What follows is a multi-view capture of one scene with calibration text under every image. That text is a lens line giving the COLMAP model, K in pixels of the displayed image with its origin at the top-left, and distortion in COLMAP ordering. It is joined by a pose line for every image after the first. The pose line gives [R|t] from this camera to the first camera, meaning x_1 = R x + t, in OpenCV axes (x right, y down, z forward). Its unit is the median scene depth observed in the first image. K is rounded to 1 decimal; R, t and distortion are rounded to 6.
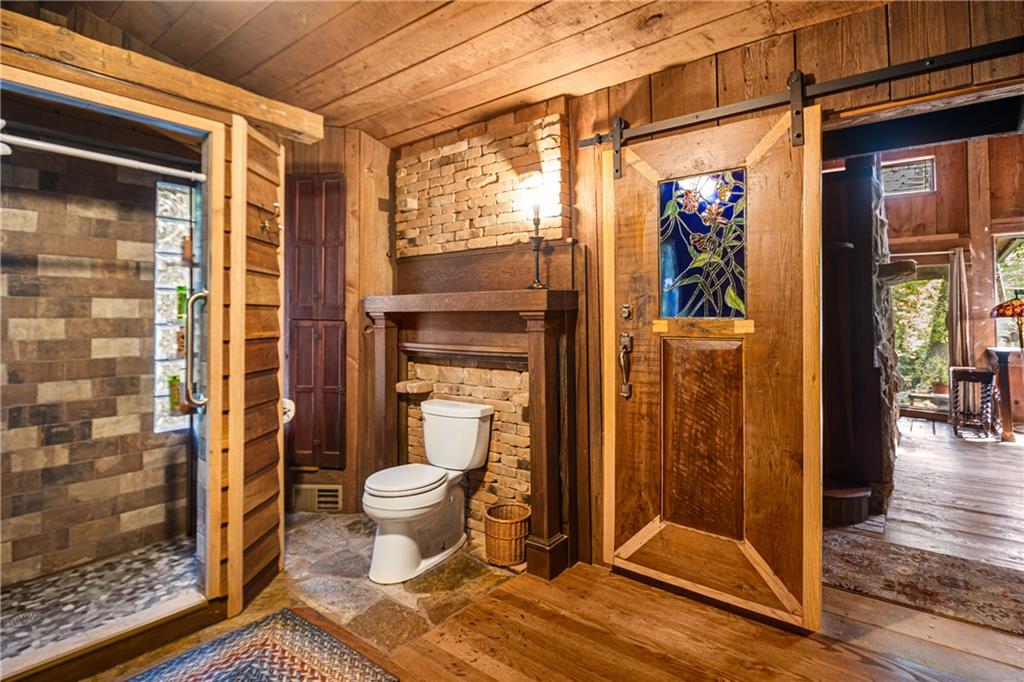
lens RADIAL K [[512.8, 0, 510.0], [0, 512.8, 314.2], [0, 0, 1]] dist [-0.002518, -0.001059]
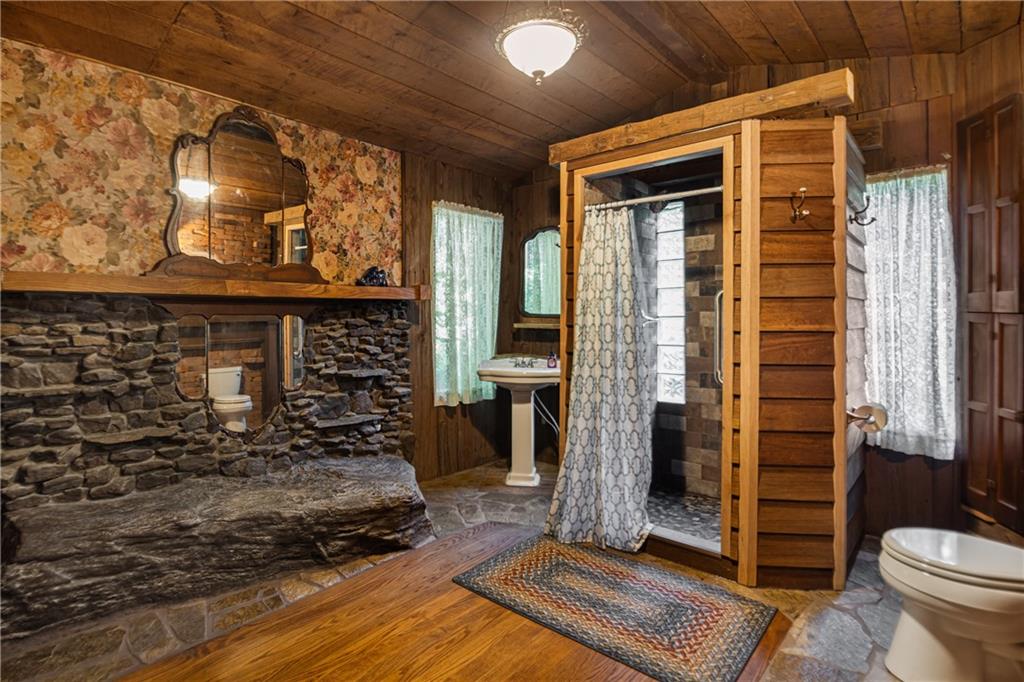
lens RADIAL K [[543.9, 0, 509.4], [0, 543.9, 321.2], [0, 0, 1]] dist [0.001019, 0.000340]
pose [[-0.042396, 0.015768, -0.998976, 0.607300], [0.011201, 0.999820, 0.015306, 0.006750], [0.999038, -0.010541, -0.042565, 0.539472]]
